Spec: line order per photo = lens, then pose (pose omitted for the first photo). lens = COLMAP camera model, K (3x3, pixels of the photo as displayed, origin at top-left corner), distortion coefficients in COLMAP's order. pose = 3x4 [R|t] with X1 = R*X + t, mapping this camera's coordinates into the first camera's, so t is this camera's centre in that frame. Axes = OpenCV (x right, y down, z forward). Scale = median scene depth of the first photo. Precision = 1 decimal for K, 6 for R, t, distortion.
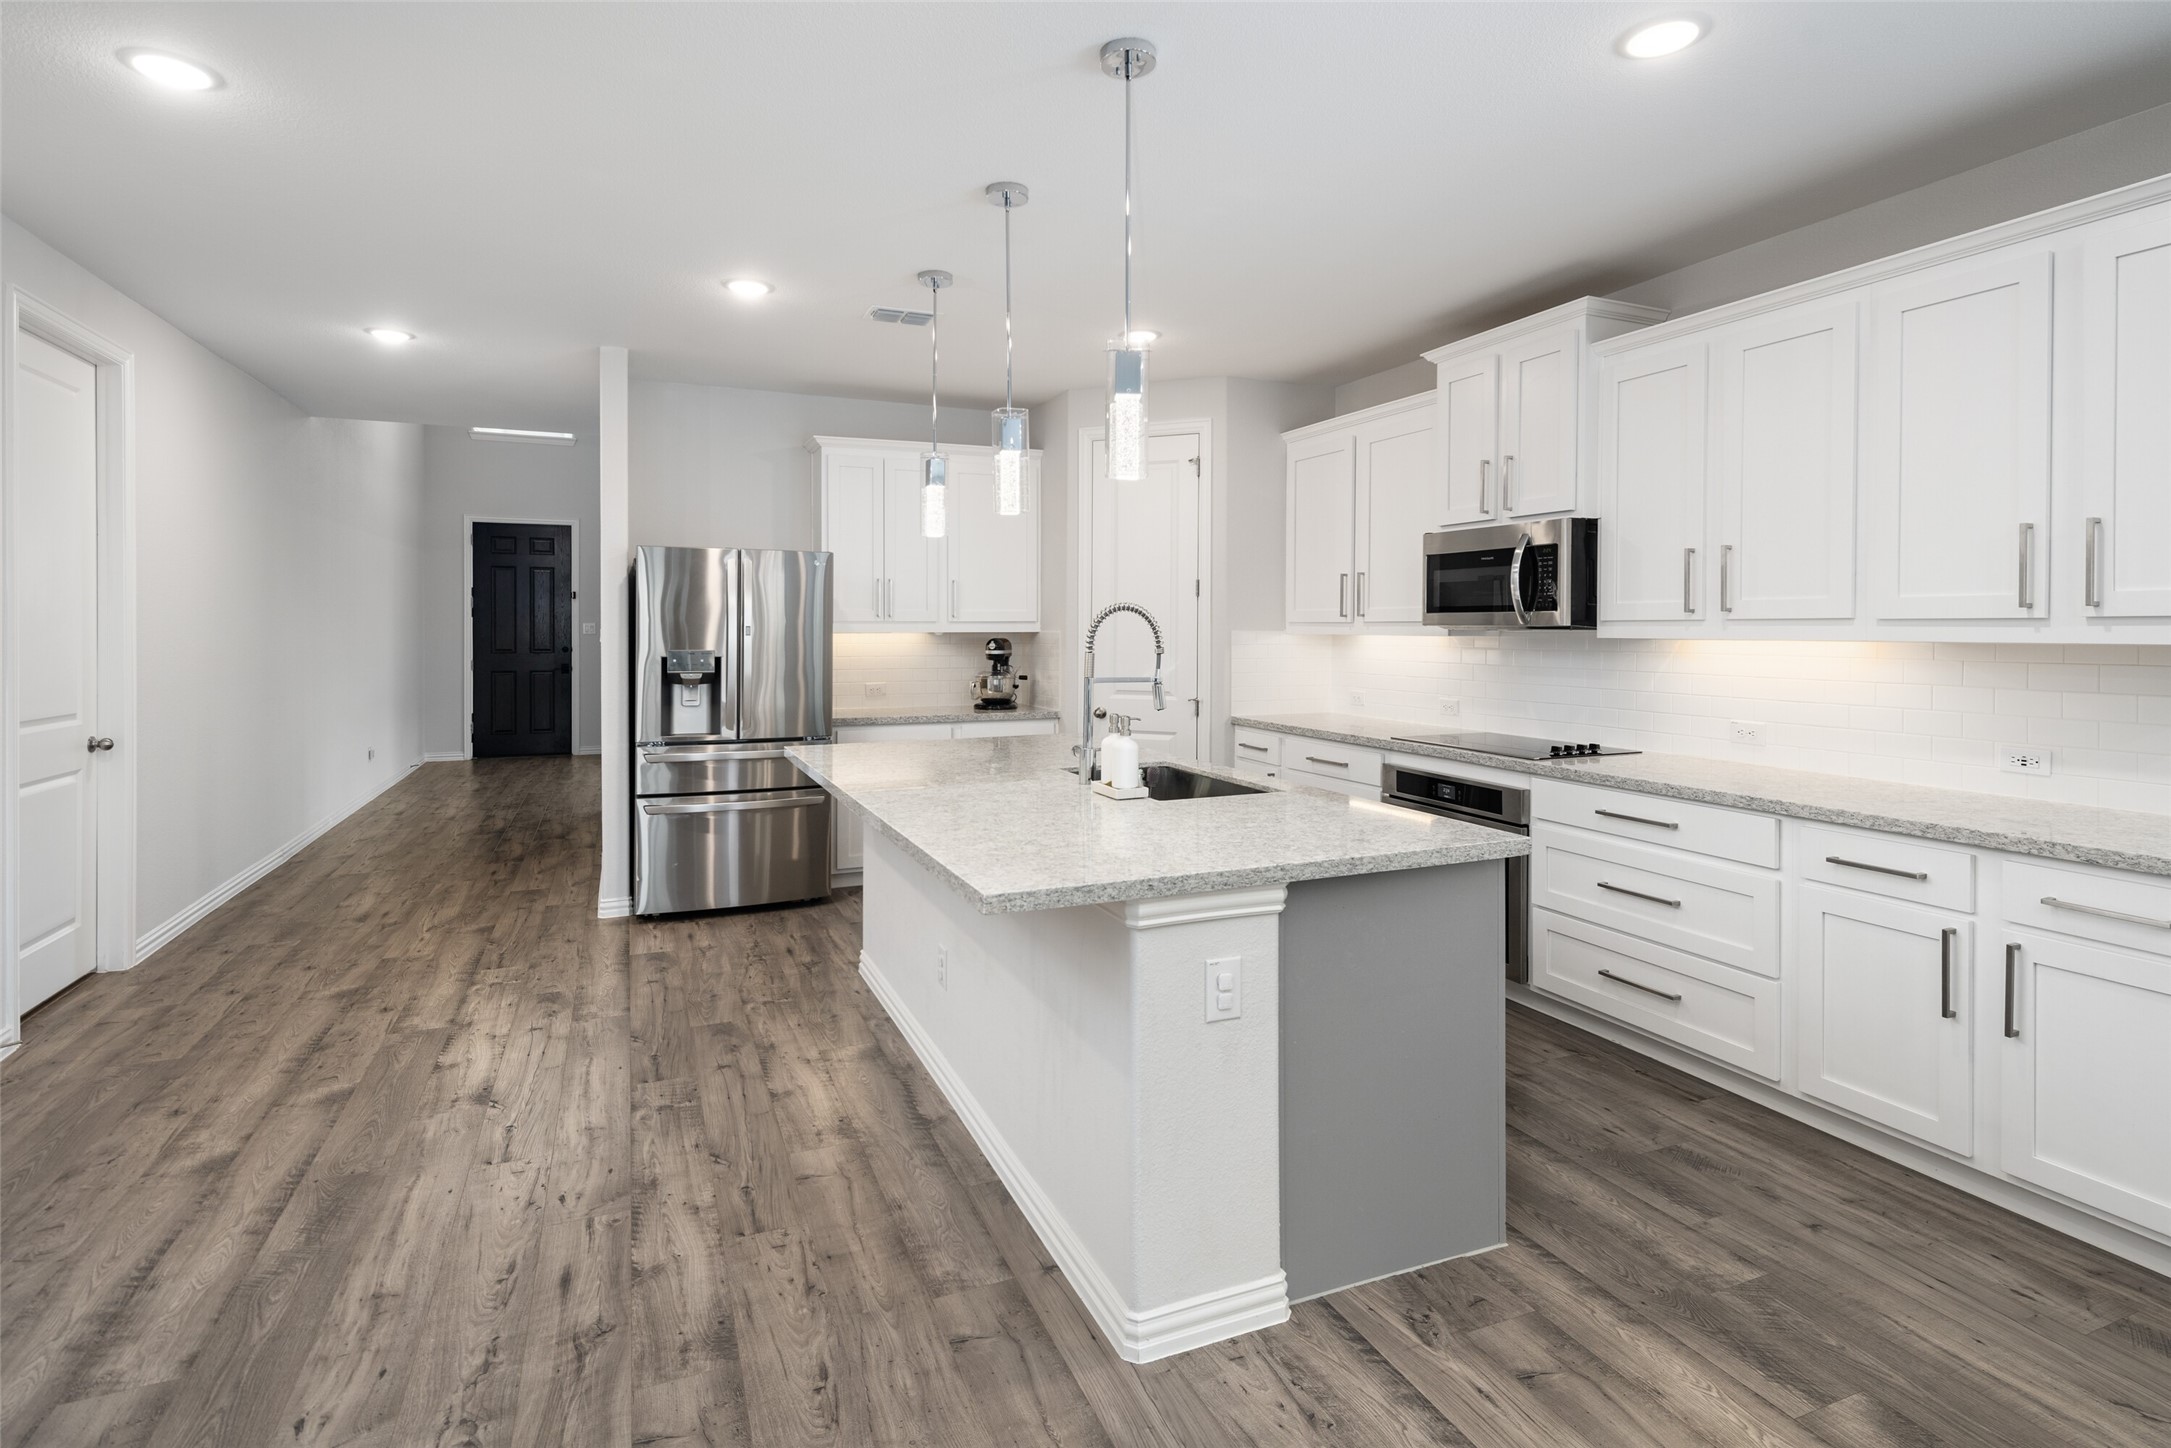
lens RADIAL K [[1050.1, 0, 1073.6], [0, 1050.1, 636.0], [0, 0, 1]] dist [0.015094, -0.005577]
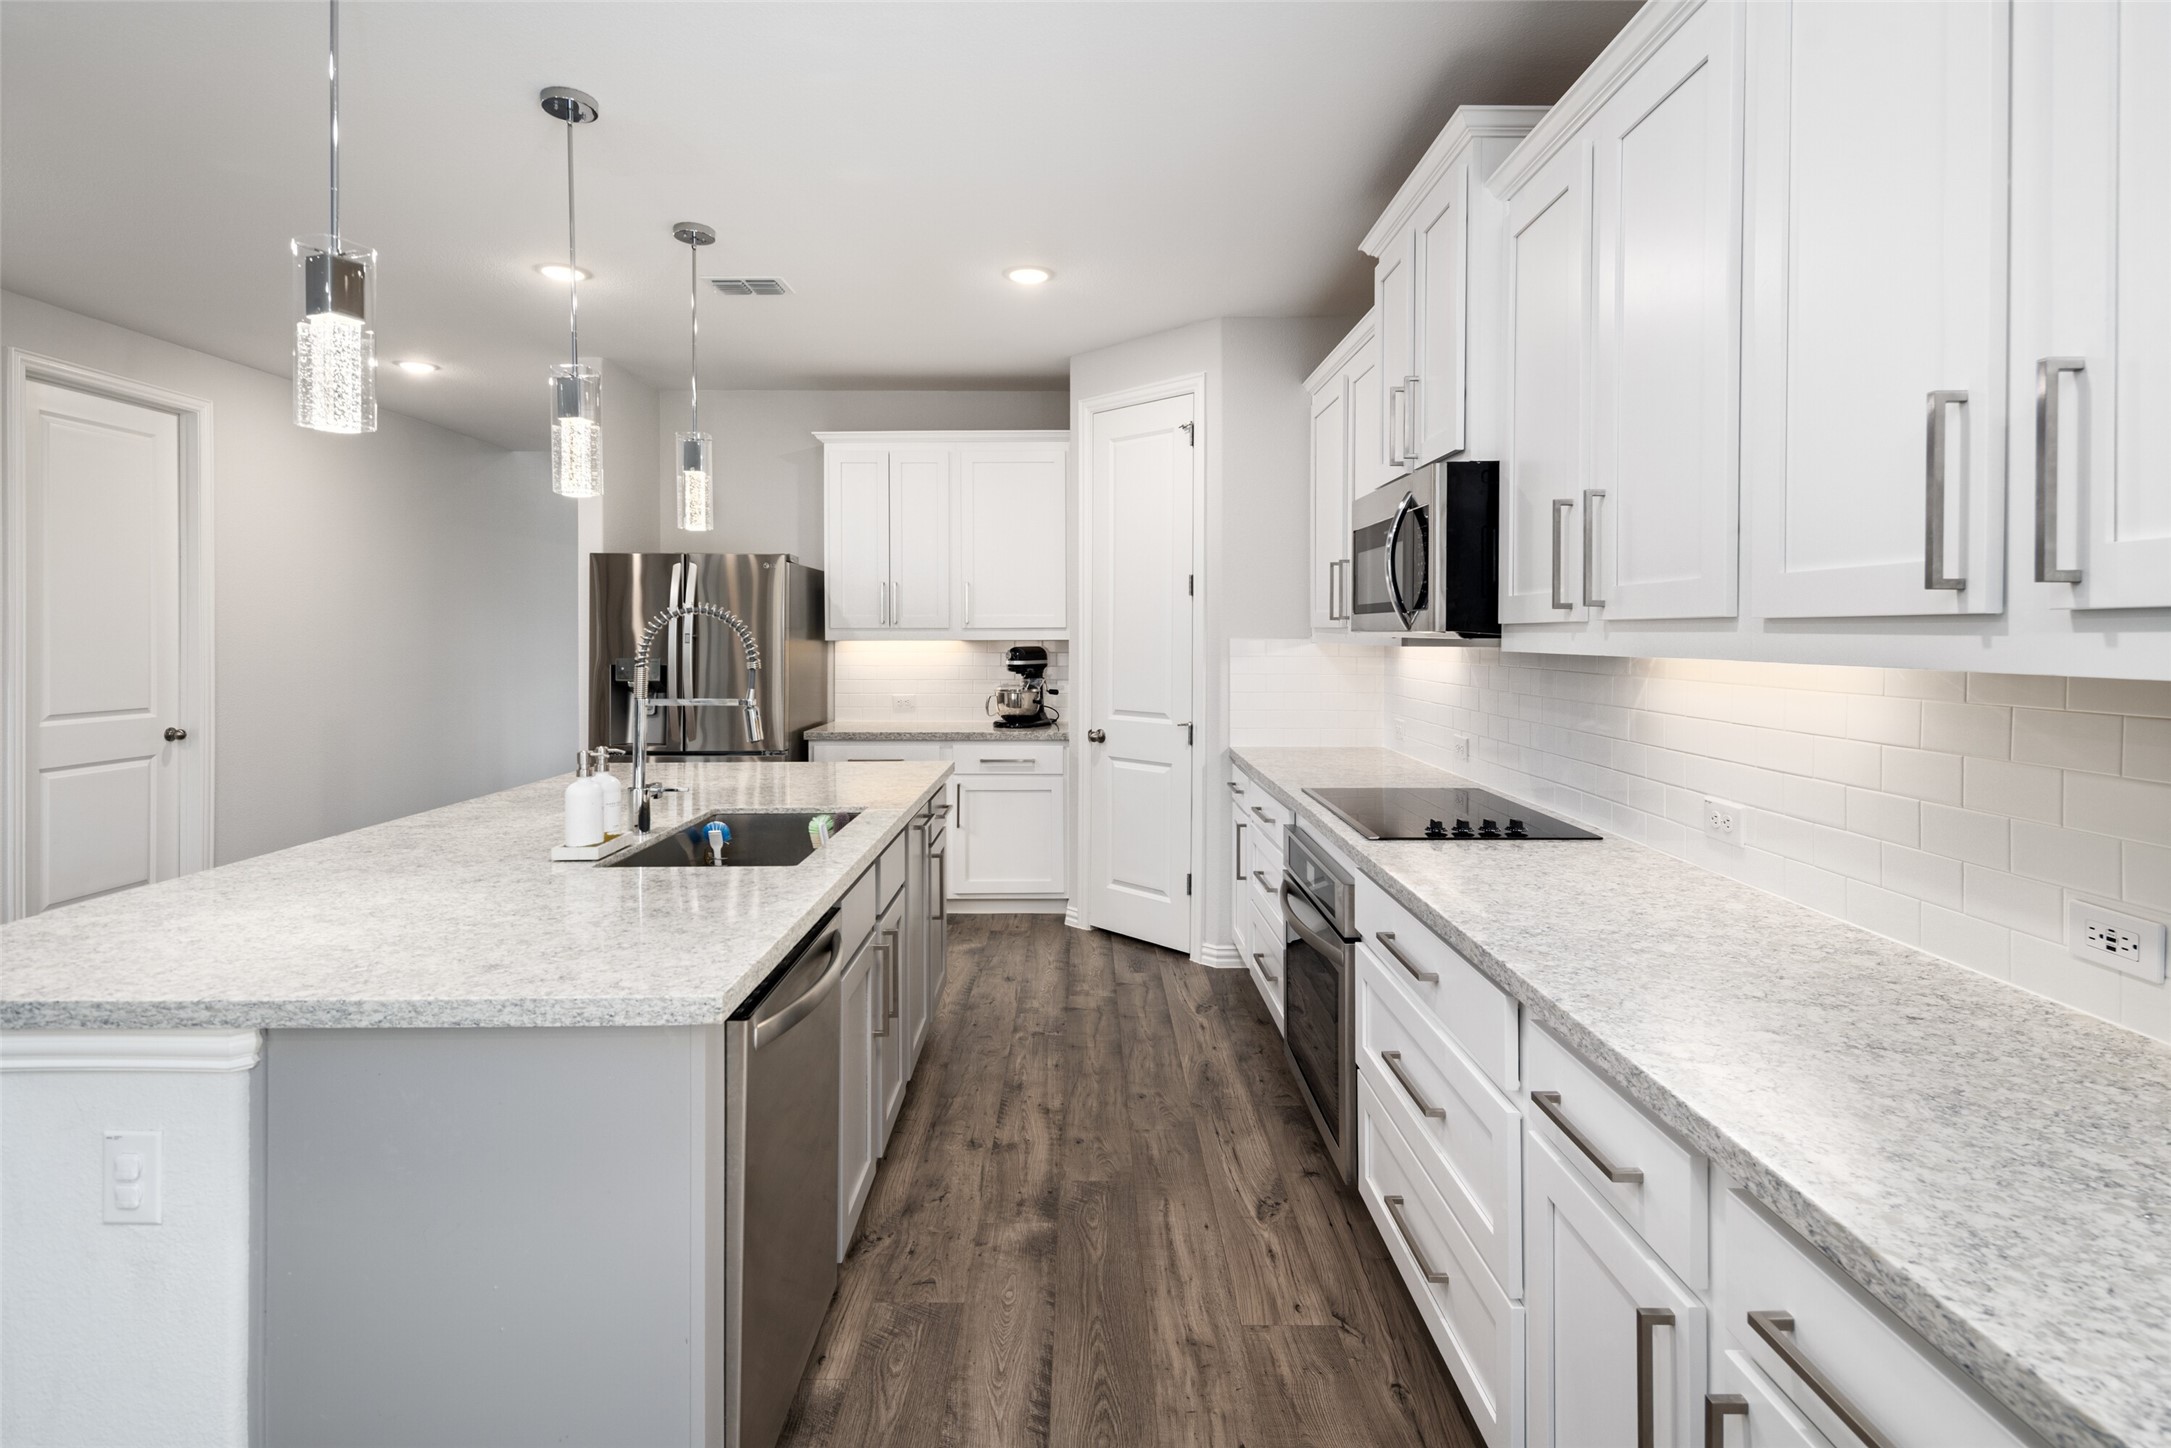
lens RADIAL K [[1050.1, 0, 1123.8], [0, 1050.1, 636.8], [0, 0, 1]] dist [0.015094, -0.005577]
pose [[0.918828, -0.000002, -0.394659, 0.482974], [-0.001964, 0.999988, -0.004579, -0.003437], [0.394654, 0.004983, 0.918816, 0.303350]]
